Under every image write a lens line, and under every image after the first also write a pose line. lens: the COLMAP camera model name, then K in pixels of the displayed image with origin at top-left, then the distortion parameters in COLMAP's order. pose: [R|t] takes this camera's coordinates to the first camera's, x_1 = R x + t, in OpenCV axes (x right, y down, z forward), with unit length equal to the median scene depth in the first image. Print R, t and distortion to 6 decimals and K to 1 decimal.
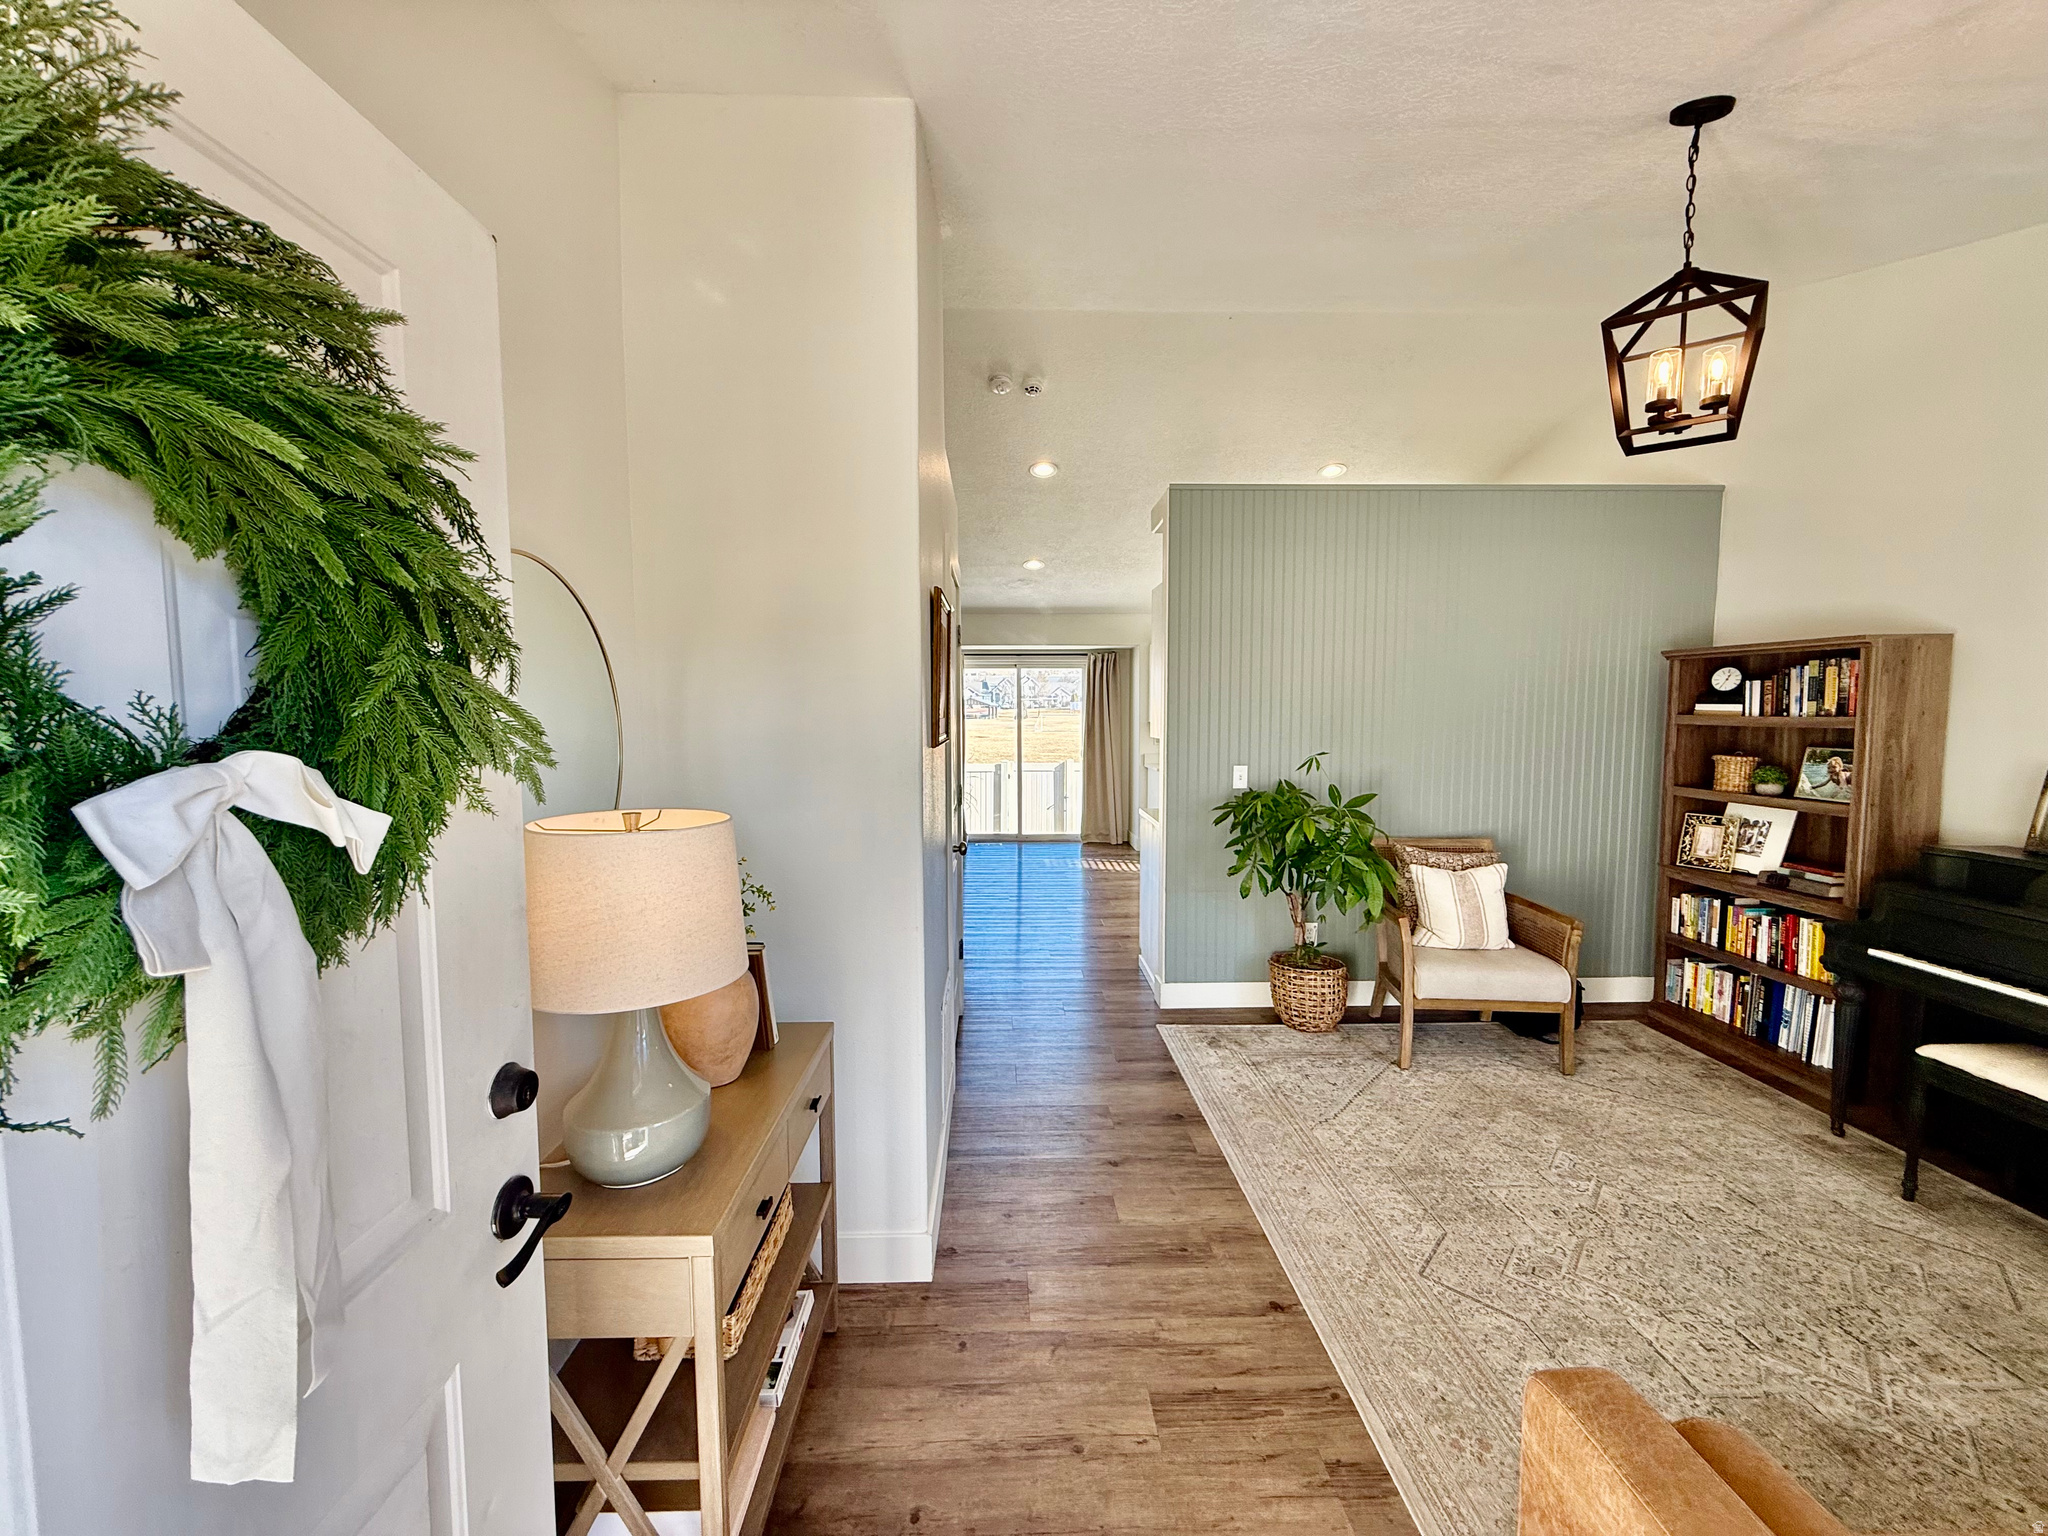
lens RADIAL K [[814.8, 0, 1019.9], [0, 814.8, 766.7], [0, 0, 1]] dist [0.000294, 0.000395]
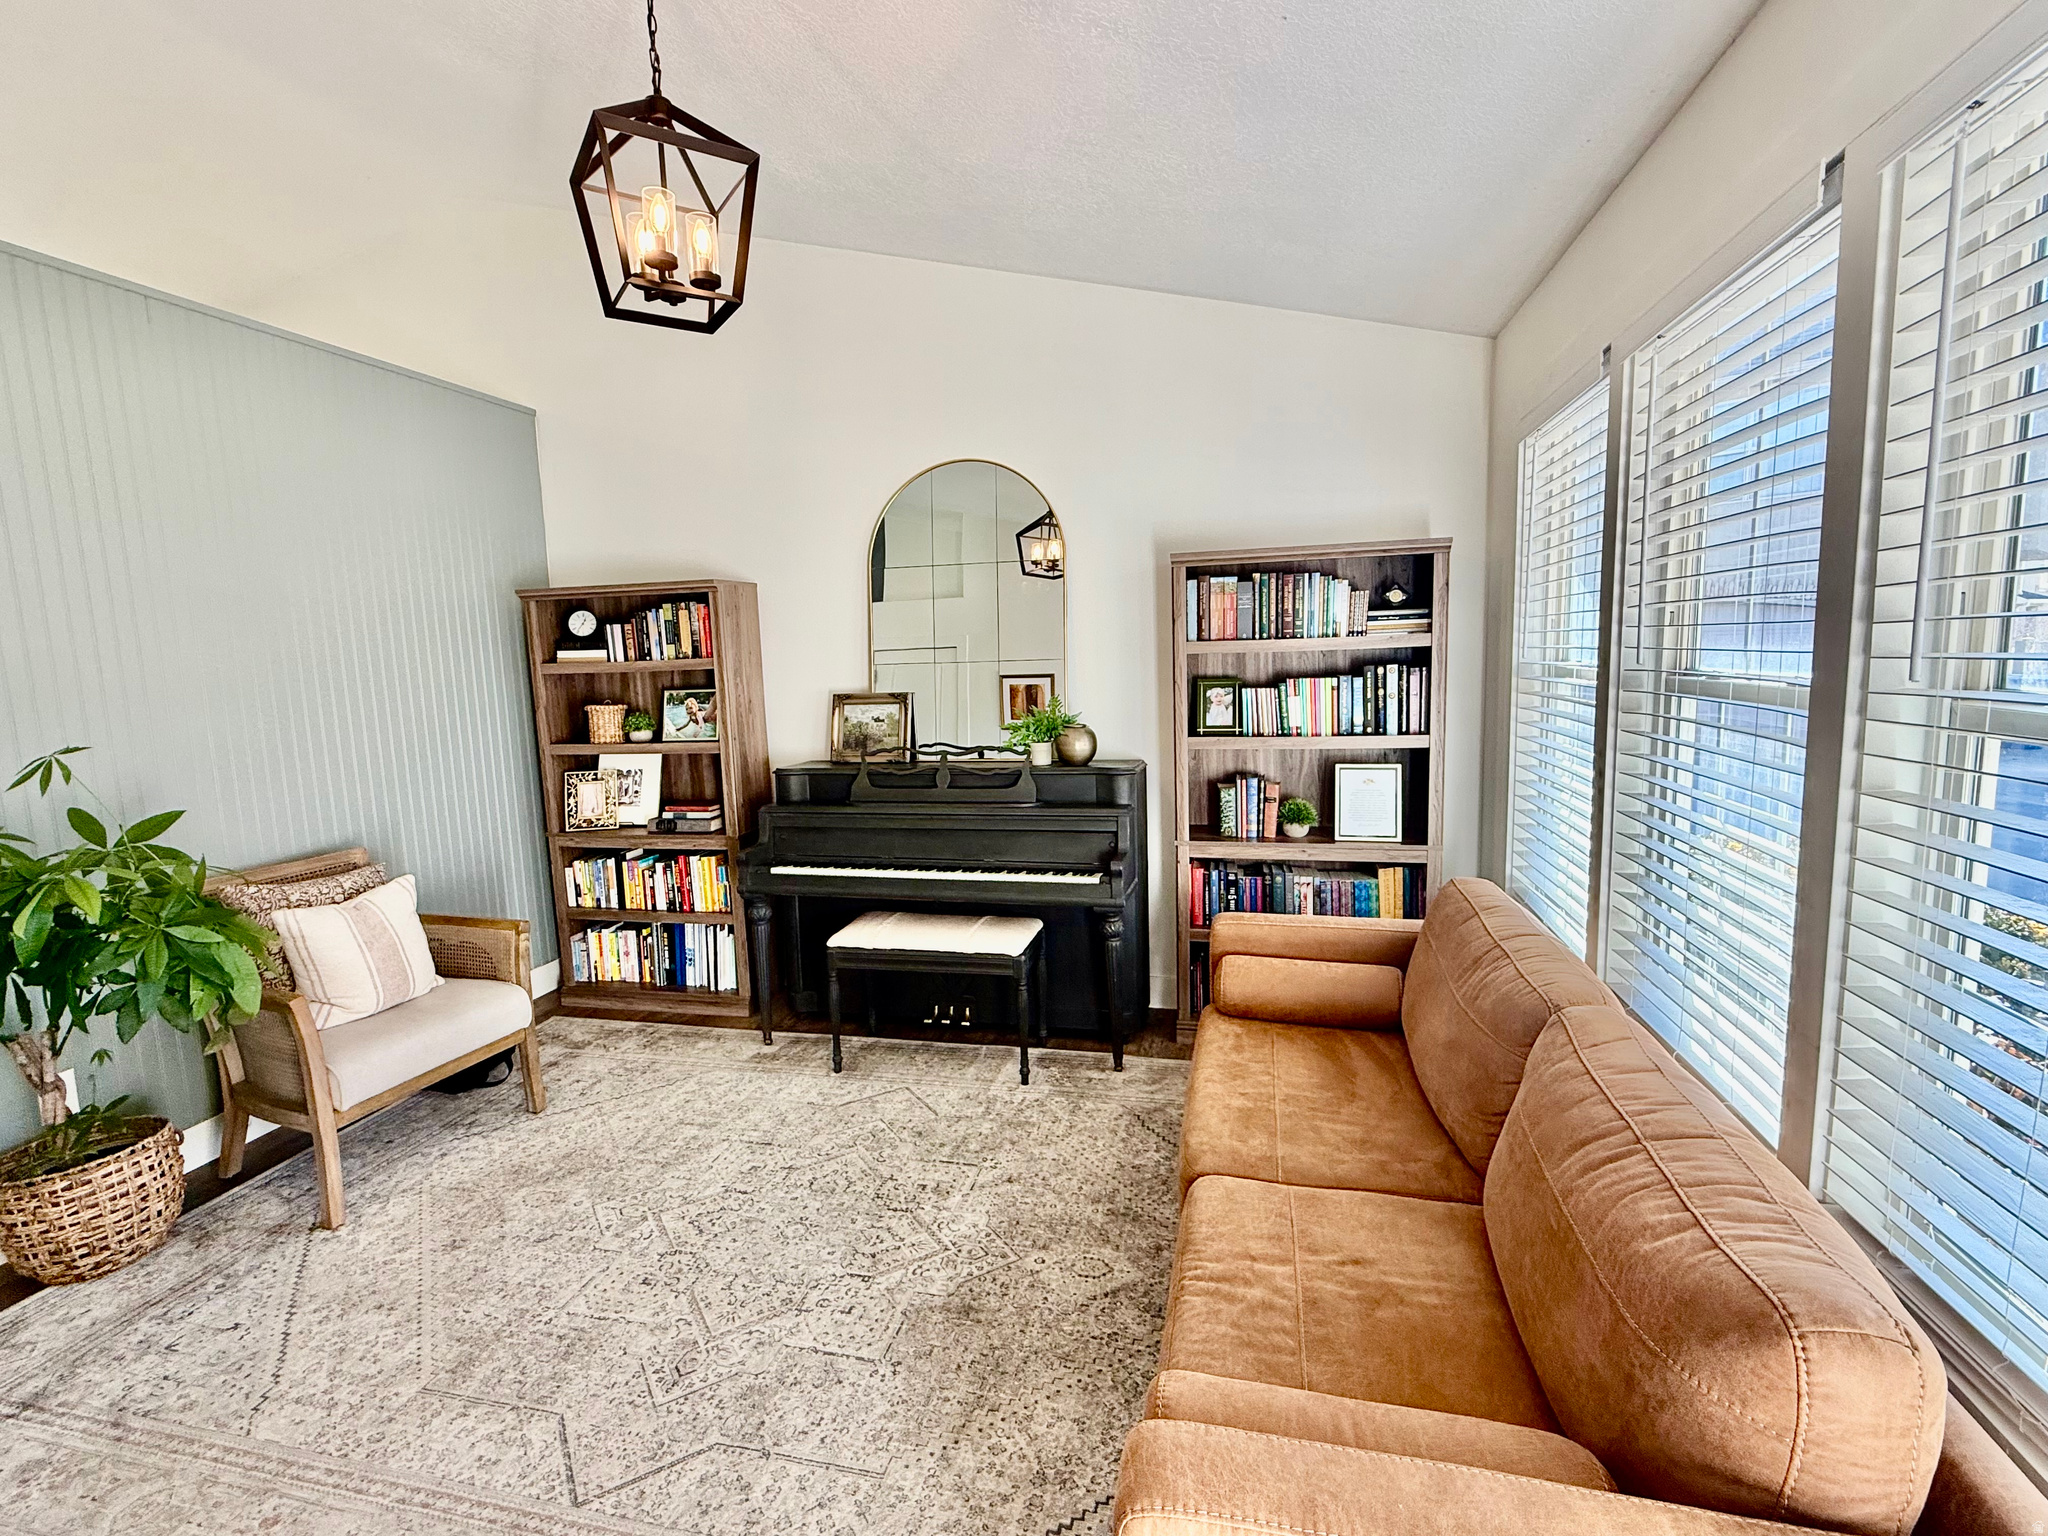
lens RADIAL K [[932.8, 0, 1024.7], [0, 932.8, 765.4], [0, 0, 1]] dist [-0.000762, 0.000398]
pose [[0.267207, -0.126525, 0.955297, -0.034152], [0.104065, 0.989334, 0.101925, -0.003821], [-0.958003, 0.072178, 0.277524, 0.253927]]
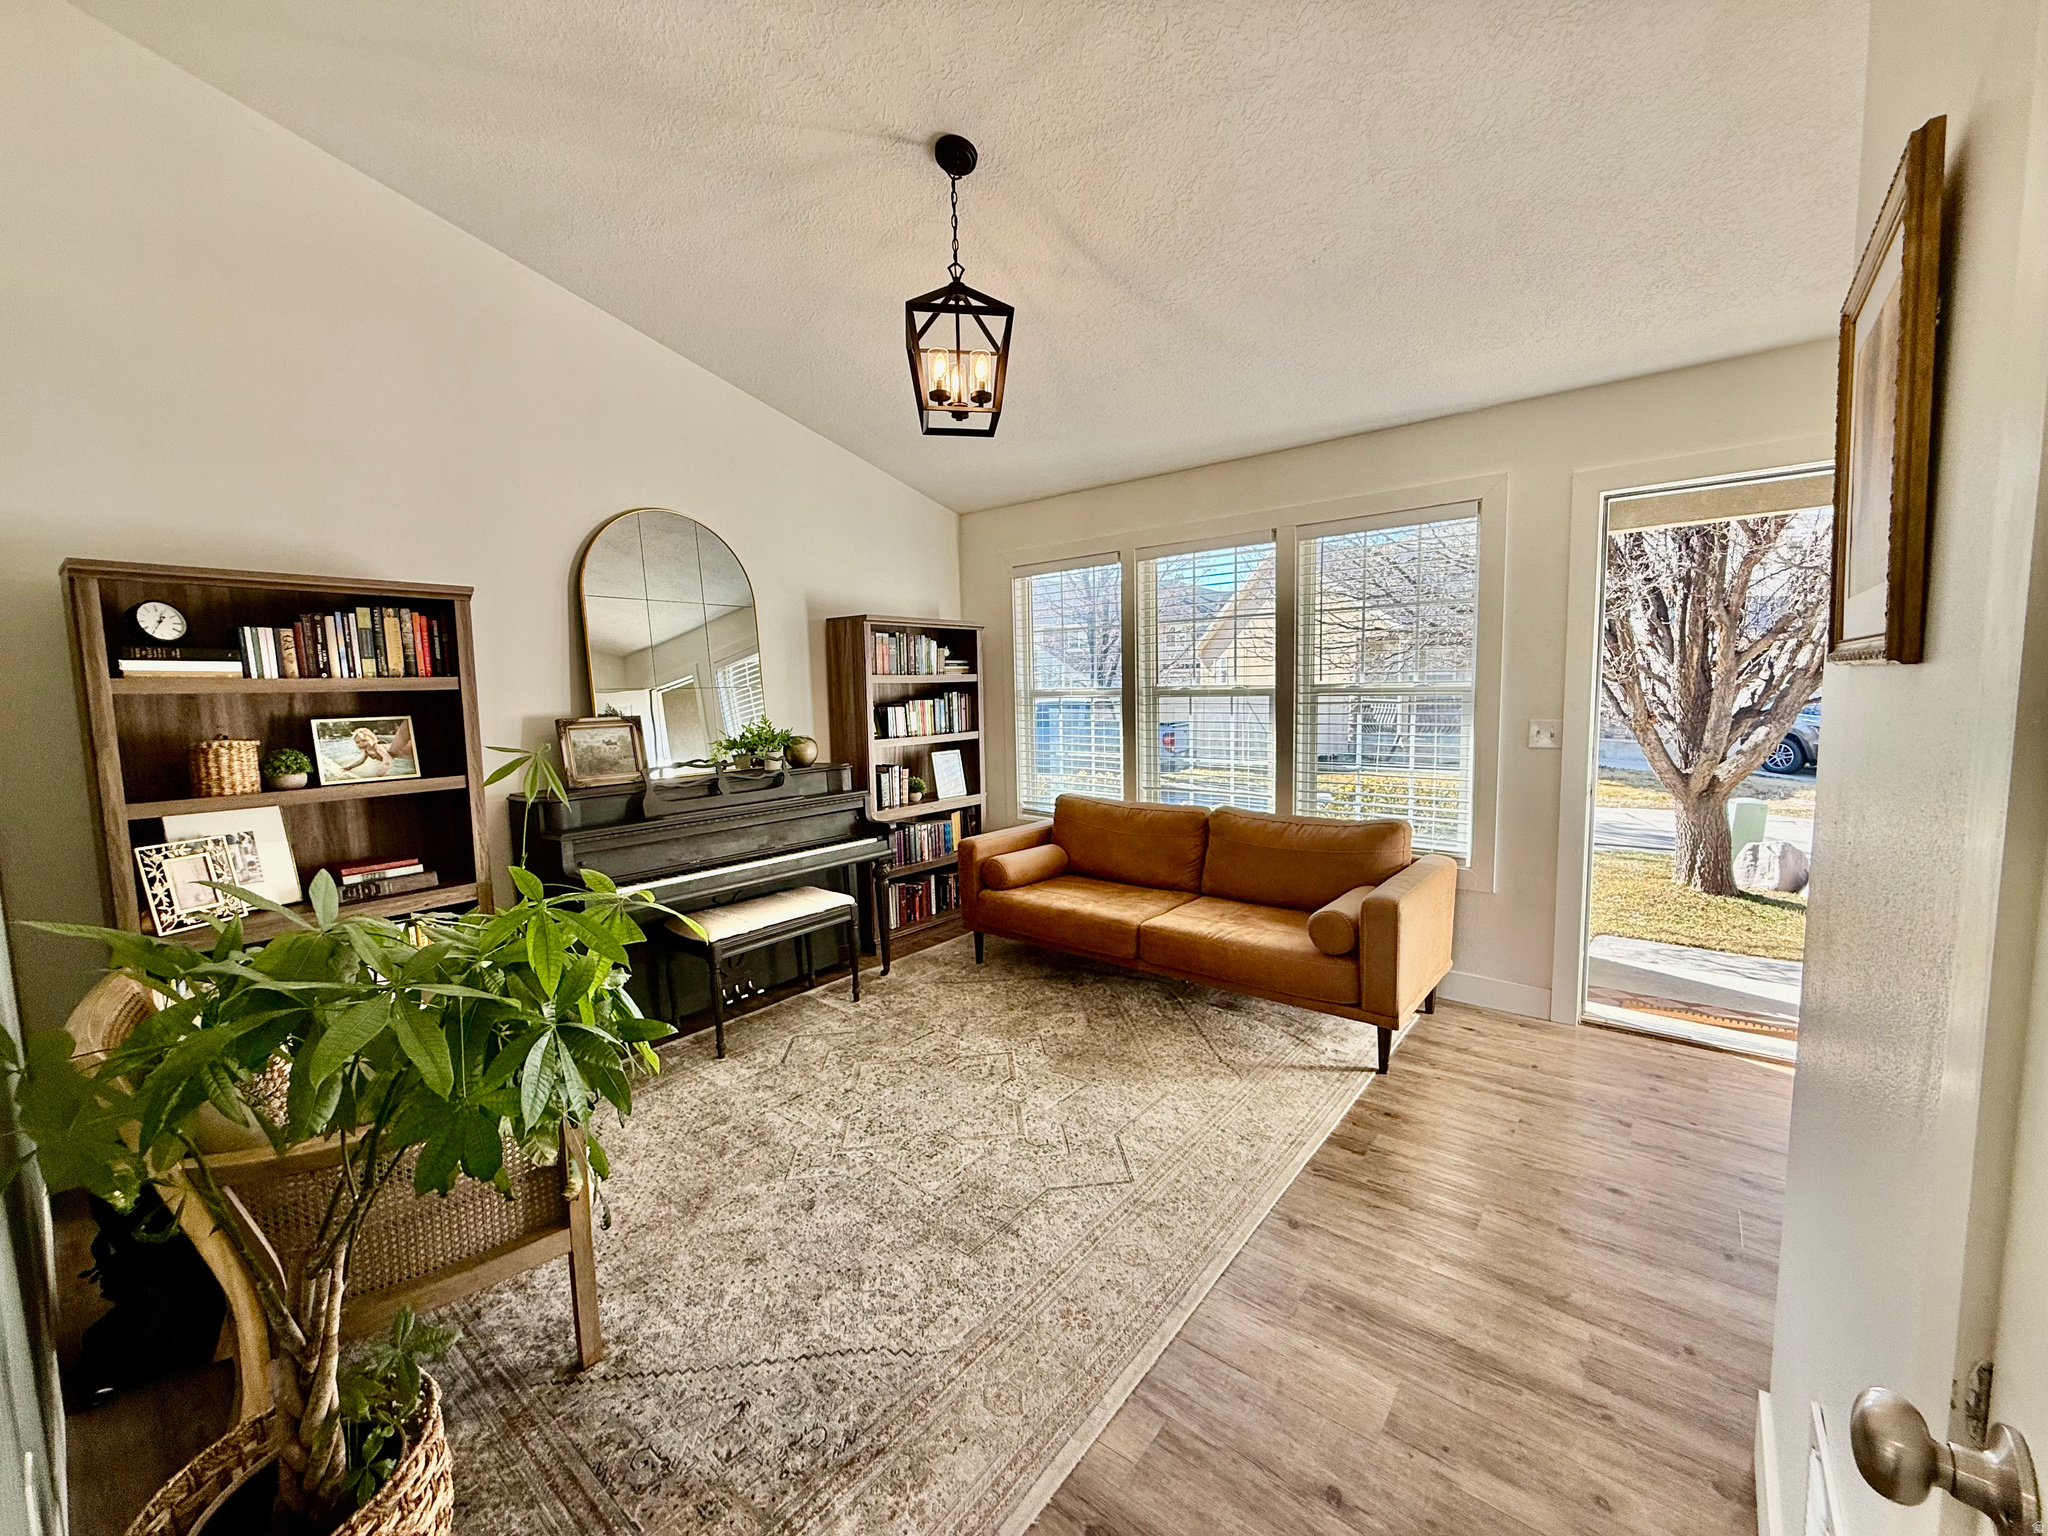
lens RADIAL K [[814.8, 0, 1019.9], [0, 814.8, 766.7], [0, 0, 1]] dist [0.000294, 0.000395]
pose [[-0.754387, -0.044140, 0.654945, -0.040676], [0.073986, 0.985662, 0.151648, -0.047252], [-0.652248, 0.162858, -0.740304, 1.129535]]
